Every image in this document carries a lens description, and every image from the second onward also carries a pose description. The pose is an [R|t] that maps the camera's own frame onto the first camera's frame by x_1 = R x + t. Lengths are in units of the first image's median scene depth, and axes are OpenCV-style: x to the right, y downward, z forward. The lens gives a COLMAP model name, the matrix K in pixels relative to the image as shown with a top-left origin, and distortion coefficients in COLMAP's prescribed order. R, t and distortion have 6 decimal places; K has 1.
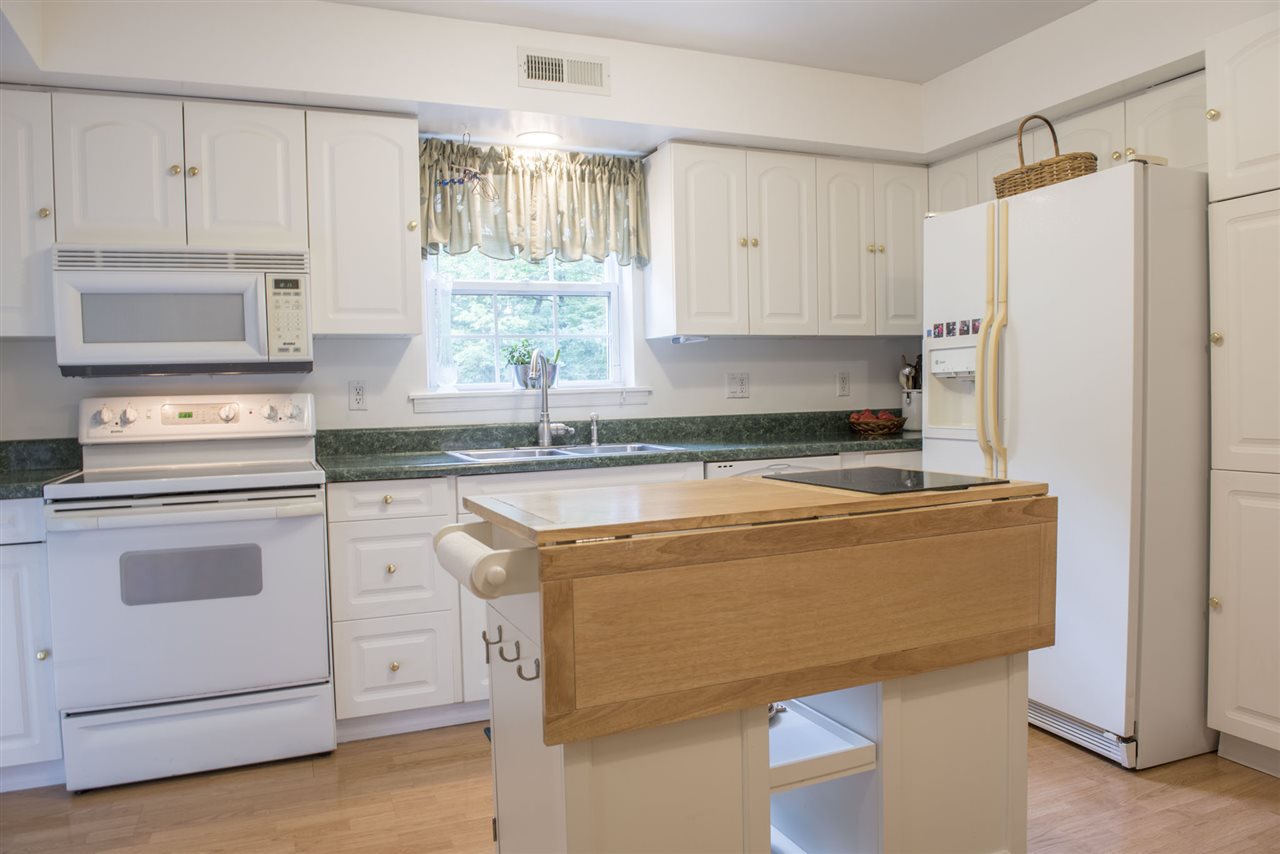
lens RADIAL K [[866.3, 0, 640.0], [0, 866.3, 427.0], [0, 0, 1]] dist [-0.052909, -0.002150]
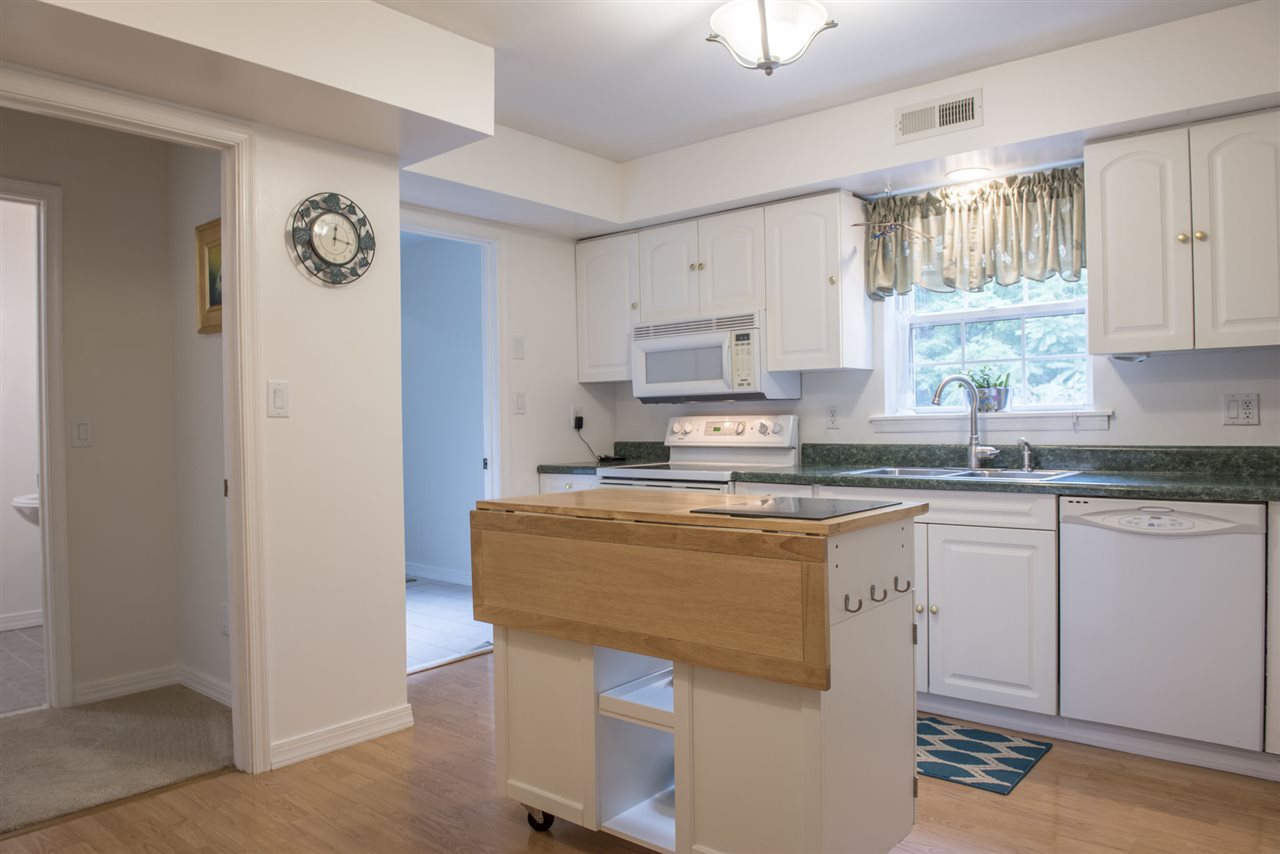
lens RADIAL K [[866.3, 0, 640.0], [0, 866.3, 427.0], [0, 0, 1]] dist [-0.052909, -0.002150]
pose [[0.456309, 0.024804, -0.889476, 0.636828], [-0.032179, 0.999418, 0.011362, -0.026330], [0.889239, 0.023438, 0.456841, 0.176530]]
